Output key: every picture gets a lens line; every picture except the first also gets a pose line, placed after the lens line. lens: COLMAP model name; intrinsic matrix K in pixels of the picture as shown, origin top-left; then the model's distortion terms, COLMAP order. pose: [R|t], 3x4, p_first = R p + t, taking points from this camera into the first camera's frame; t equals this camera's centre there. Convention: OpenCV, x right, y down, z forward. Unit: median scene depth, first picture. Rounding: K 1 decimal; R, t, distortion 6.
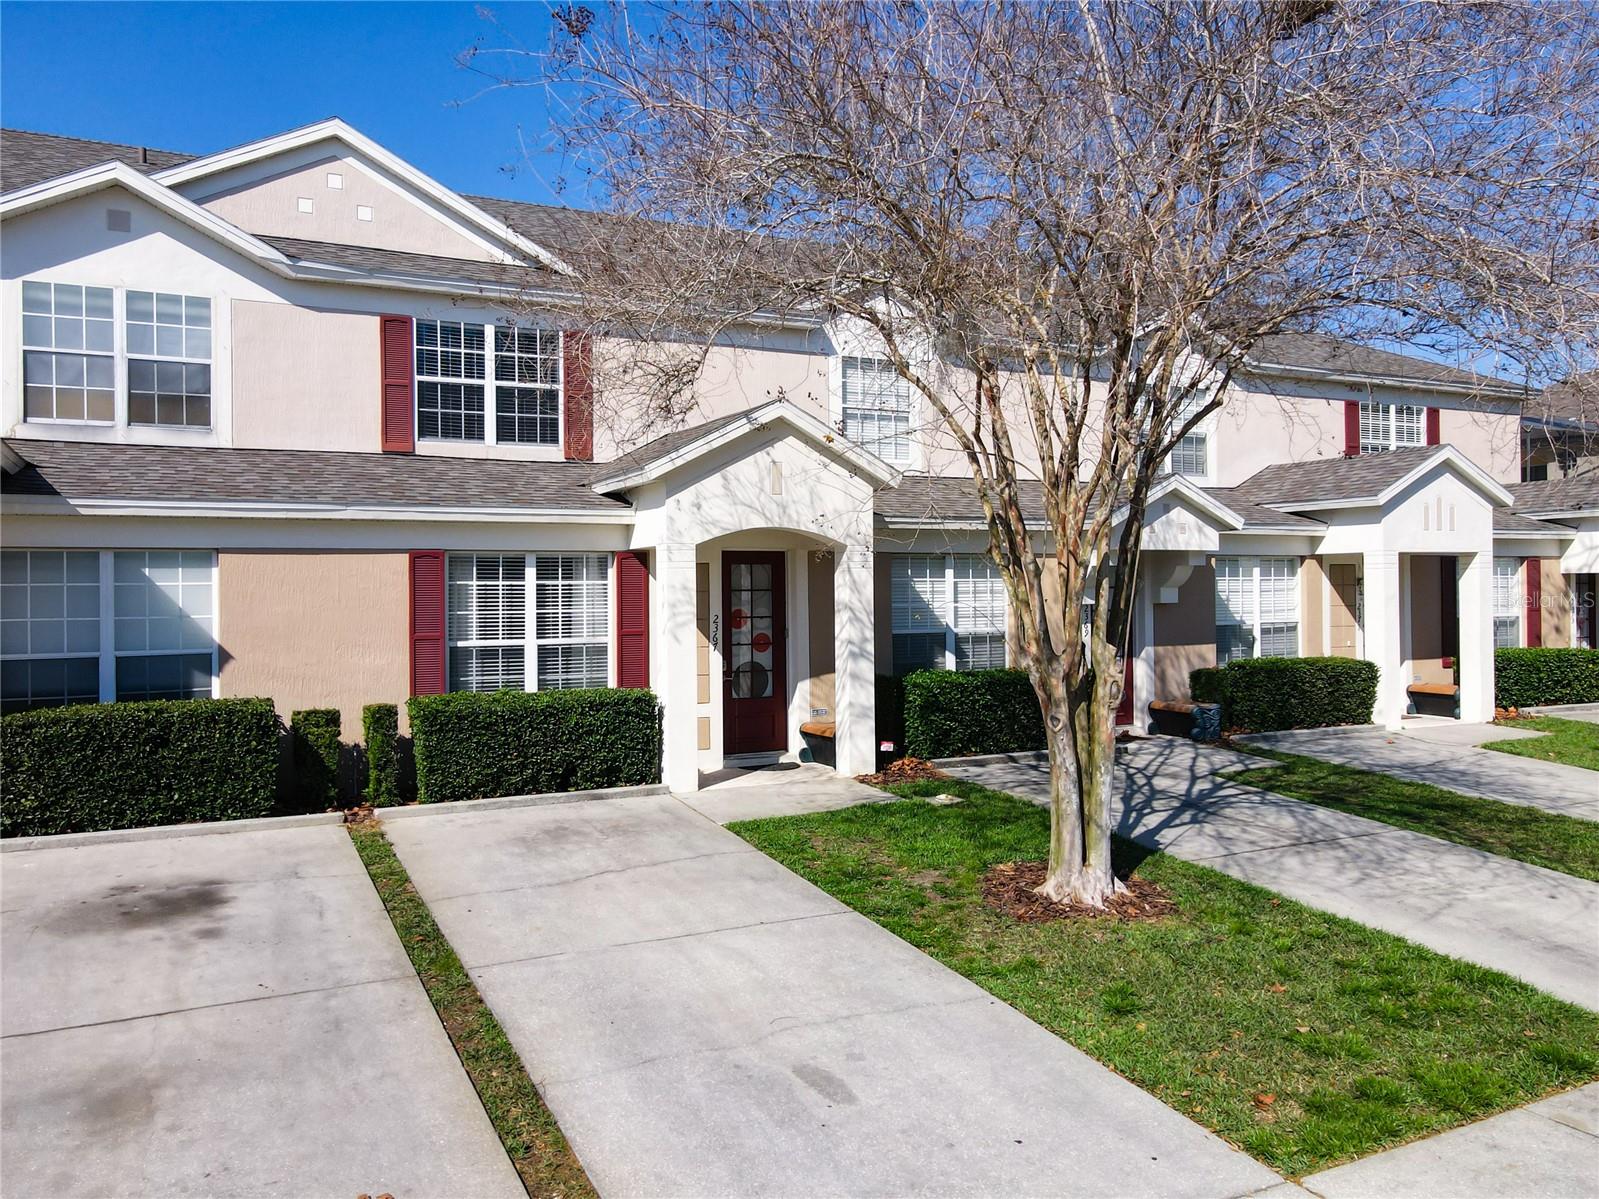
lens RADIAL K [[1194.7, 0, 796.2], [0, 1194.7, 595.4], [0, 0, 1]] dist [0.000671, 0.015732]
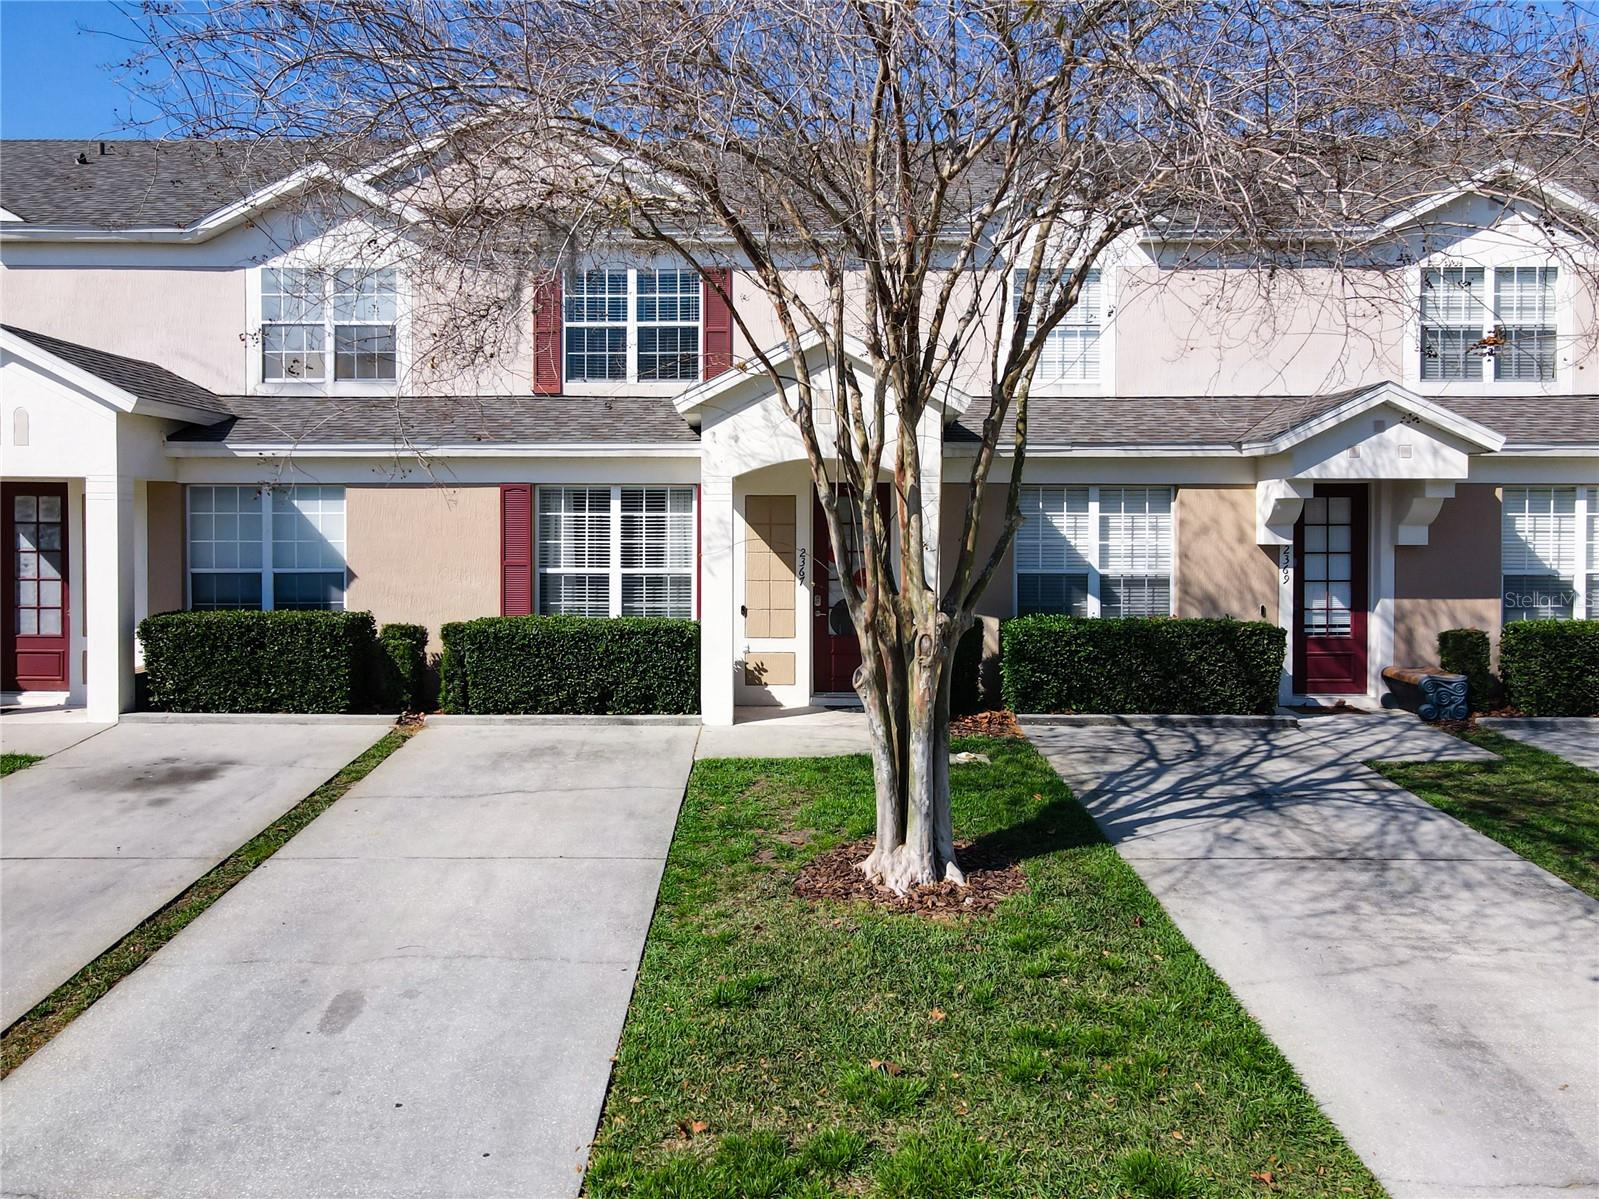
lens RADIAL K [[1194.7, 0, 754.8], [0, 1194.7, 545.5], [0, 0, 1]] dist [0.000671, 0.015732]
pose [[0.892798, 0.018980, -0.450057, 0.367765], [-0.011428, 0.999745, 0.019492, -0.005096], [0.450312, -0.012259, 0.892787, 0.120076]]
